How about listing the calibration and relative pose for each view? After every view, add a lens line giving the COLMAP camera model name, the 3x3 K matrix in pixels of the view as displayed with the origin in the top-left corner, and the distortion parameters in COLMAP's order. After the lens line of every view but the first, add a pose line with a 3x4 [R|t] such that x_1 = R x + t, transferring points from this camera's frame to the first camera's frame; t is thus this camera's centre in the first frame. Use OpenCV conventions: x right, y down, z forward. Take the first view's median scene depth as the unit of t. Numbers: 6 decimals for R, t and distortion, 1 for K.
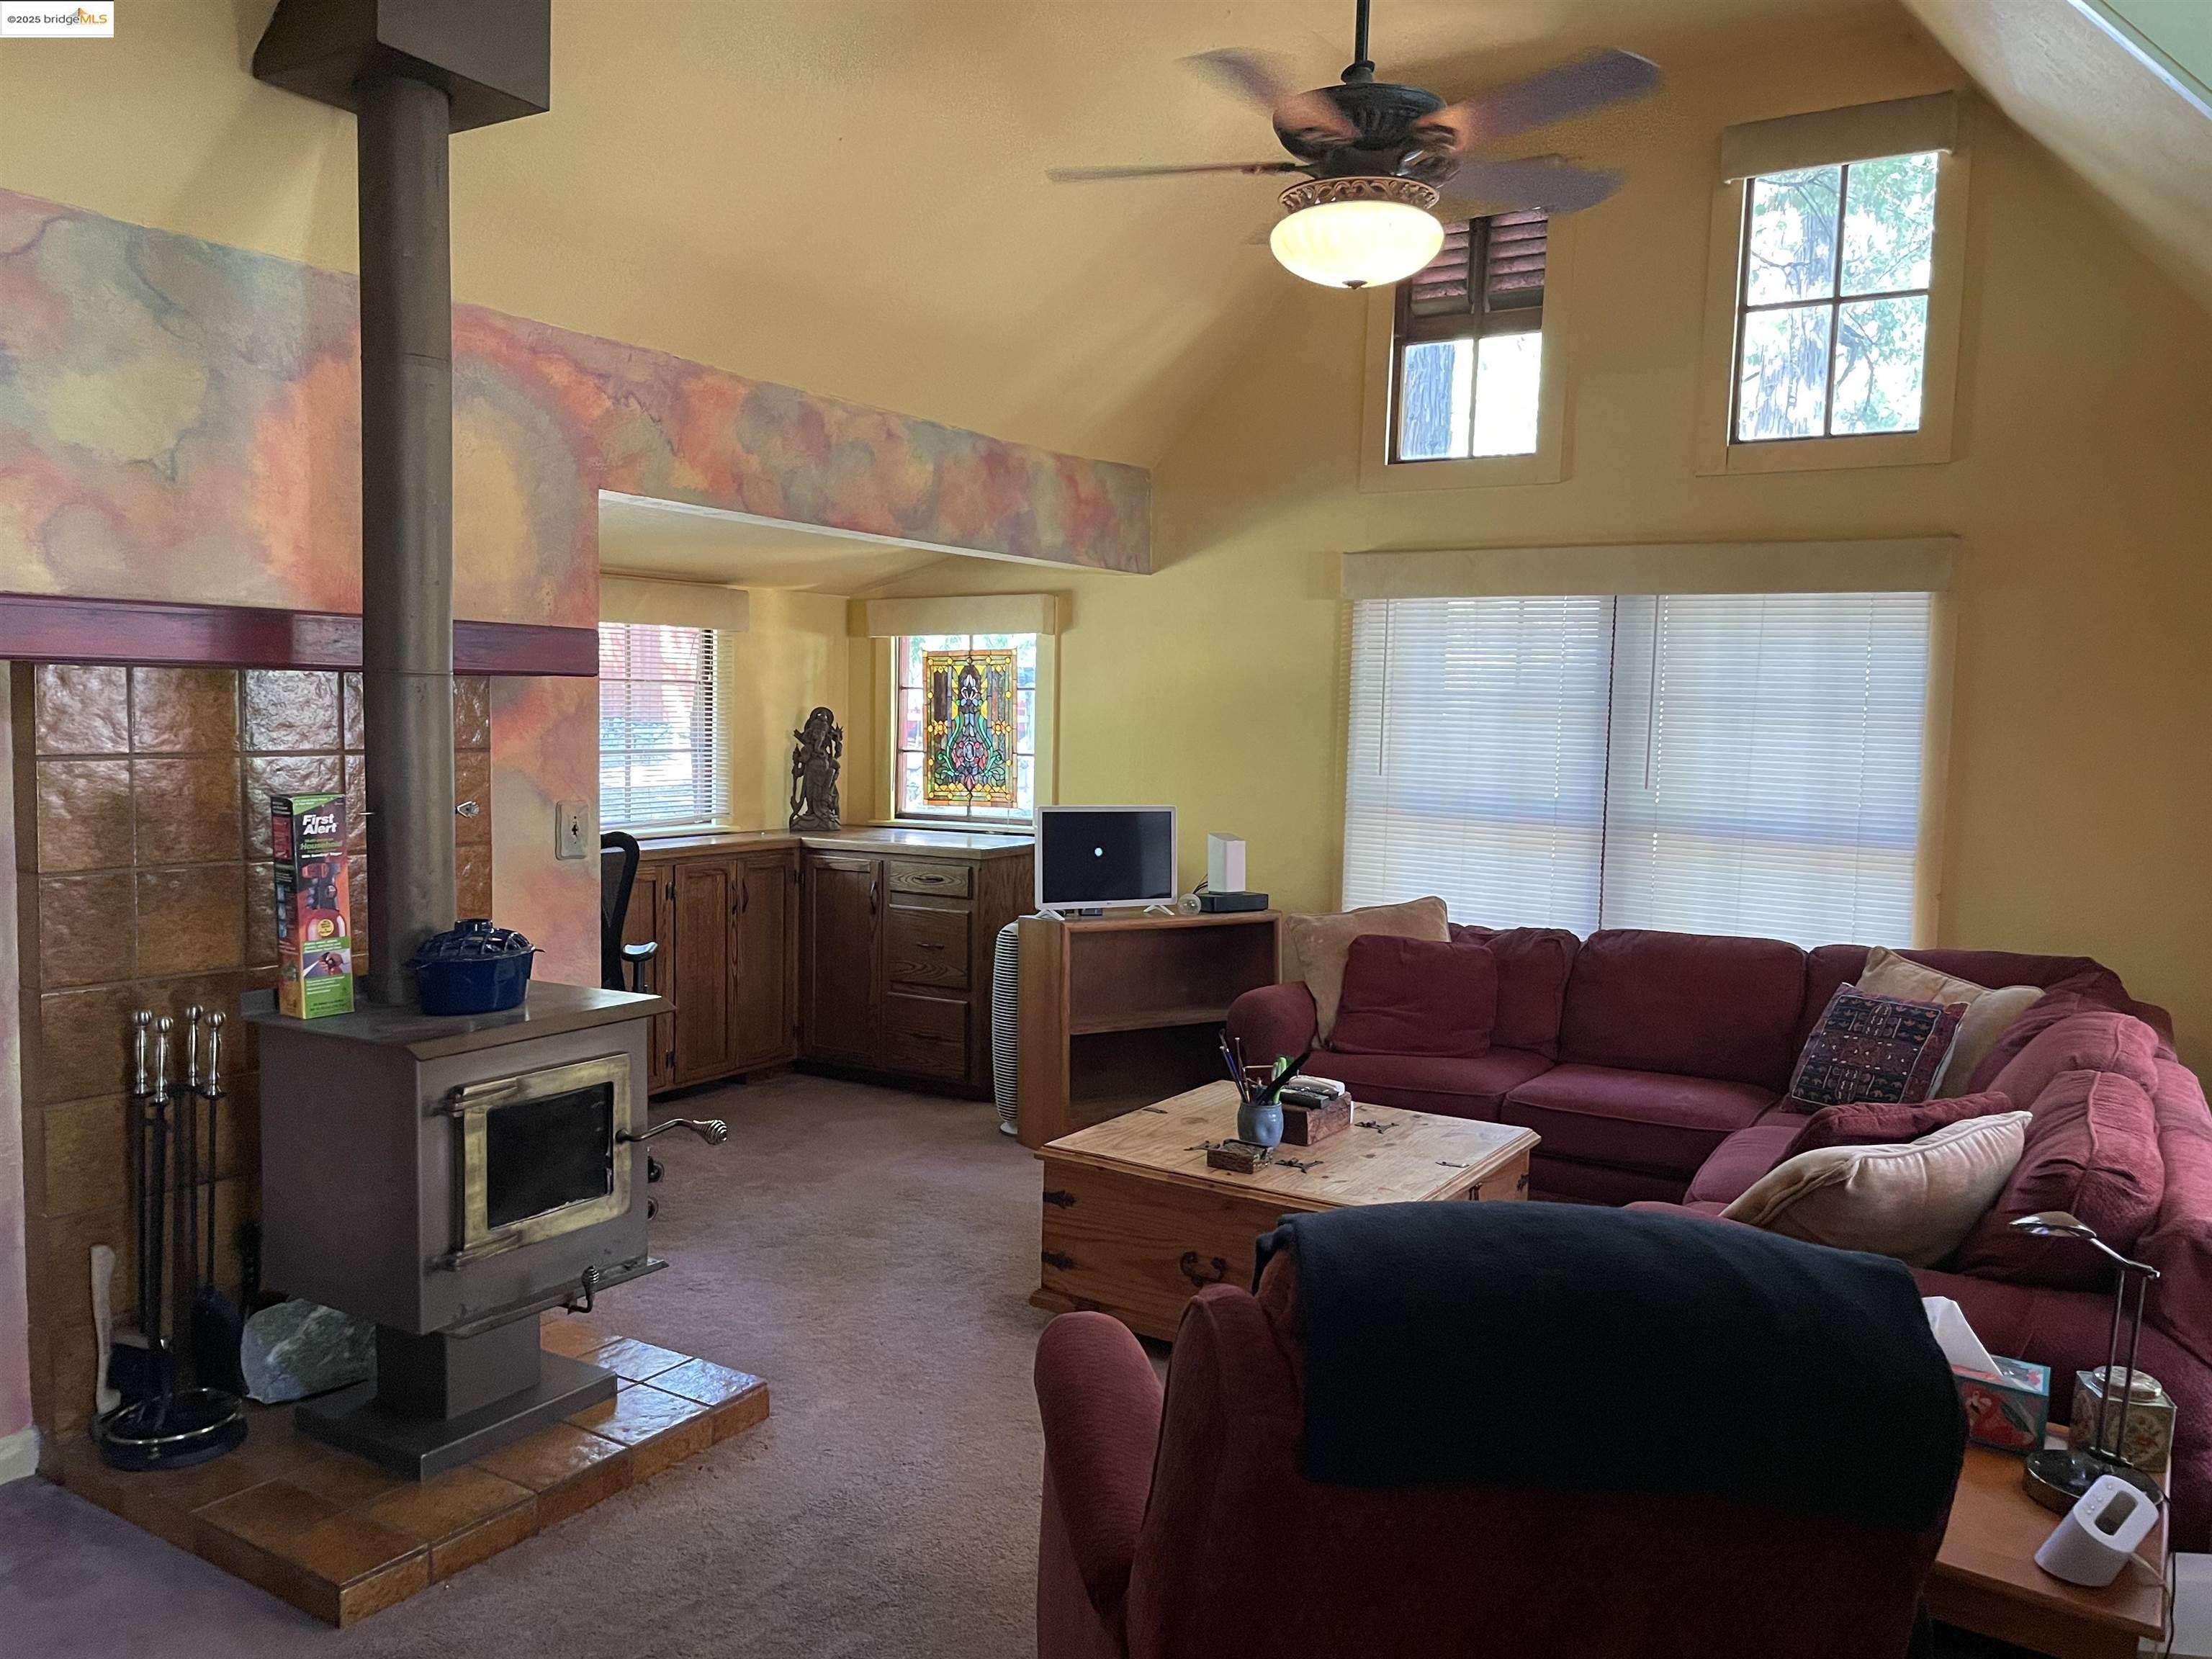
lens RADIAL K [[1656.7, 0, 1093.4], [0, 1656.7, 826.1], [0, 0, 1]] dist [0.026099, -0.006706]
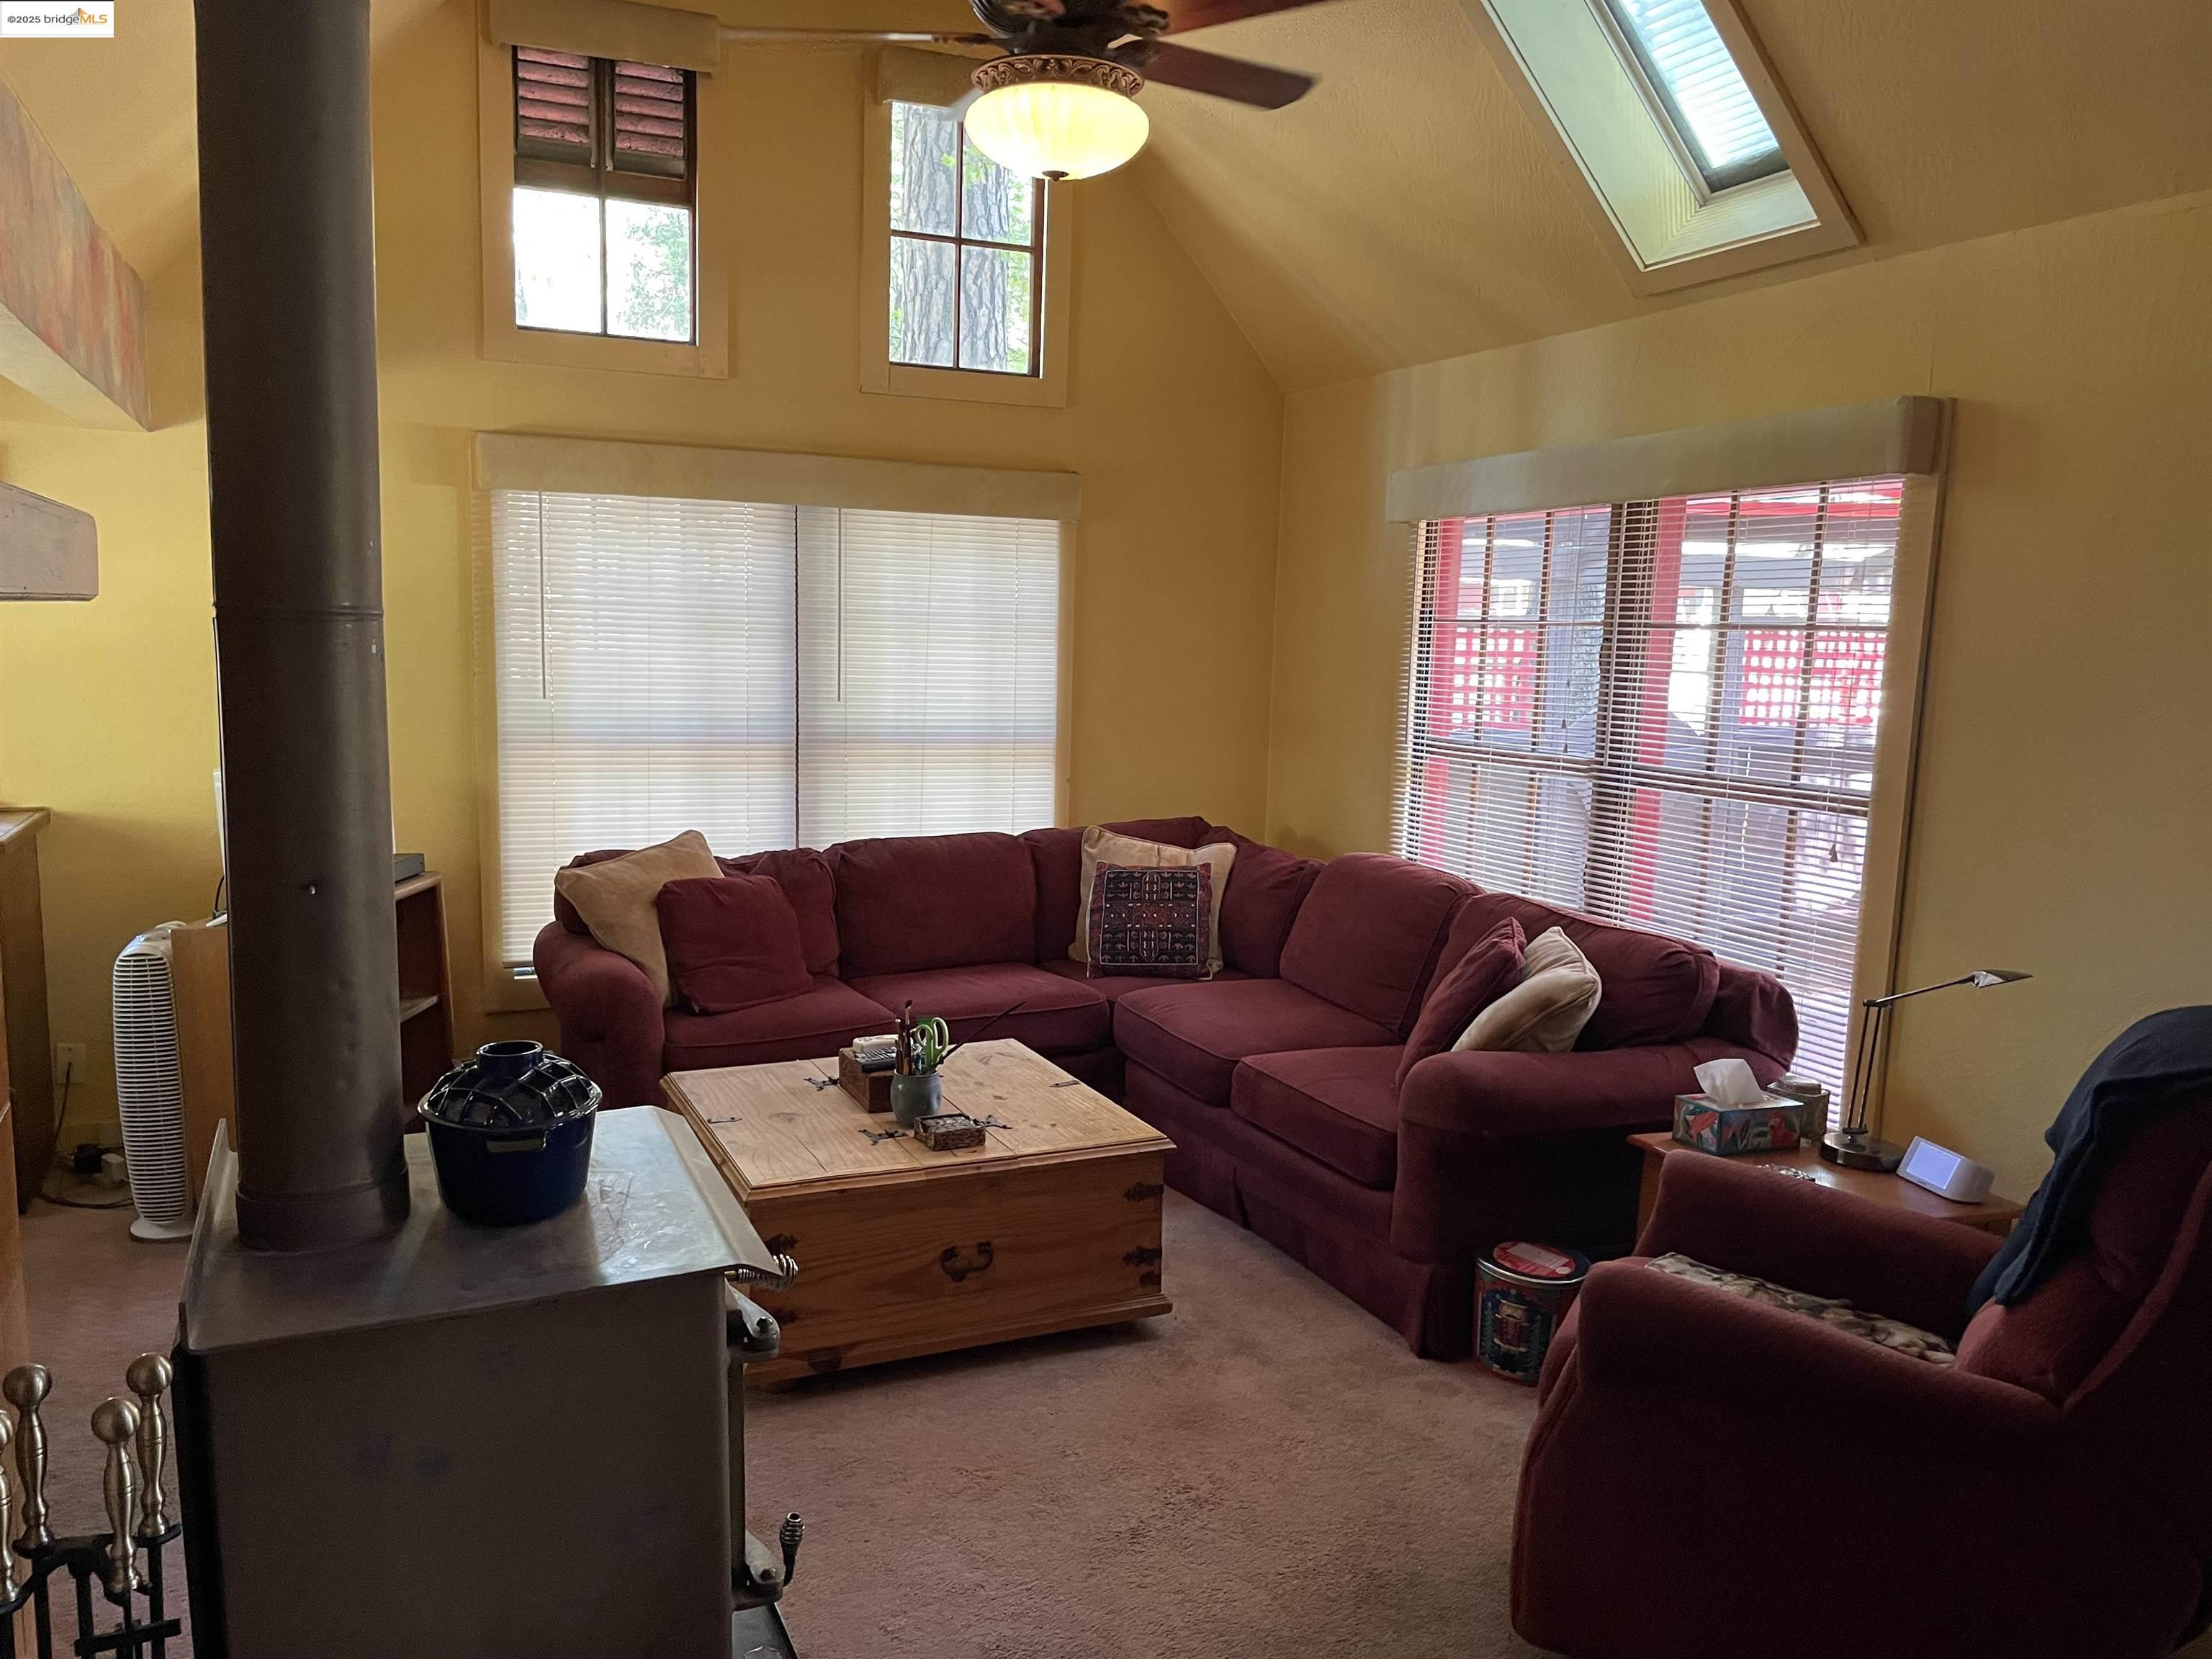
lens RADIAL K [[1656.7, 0, 1097.0], [0, 1656.7, 833.5], [0, 0, 1]] dist [0.026099, -0.006706]
pose [[0.530043, -0.114765, 0.840168, -0.443124], [0.056007, 0.993374, 0.100359, -0.034904], [-0.846119, -0.006139, 0.532959, 0.328125]]
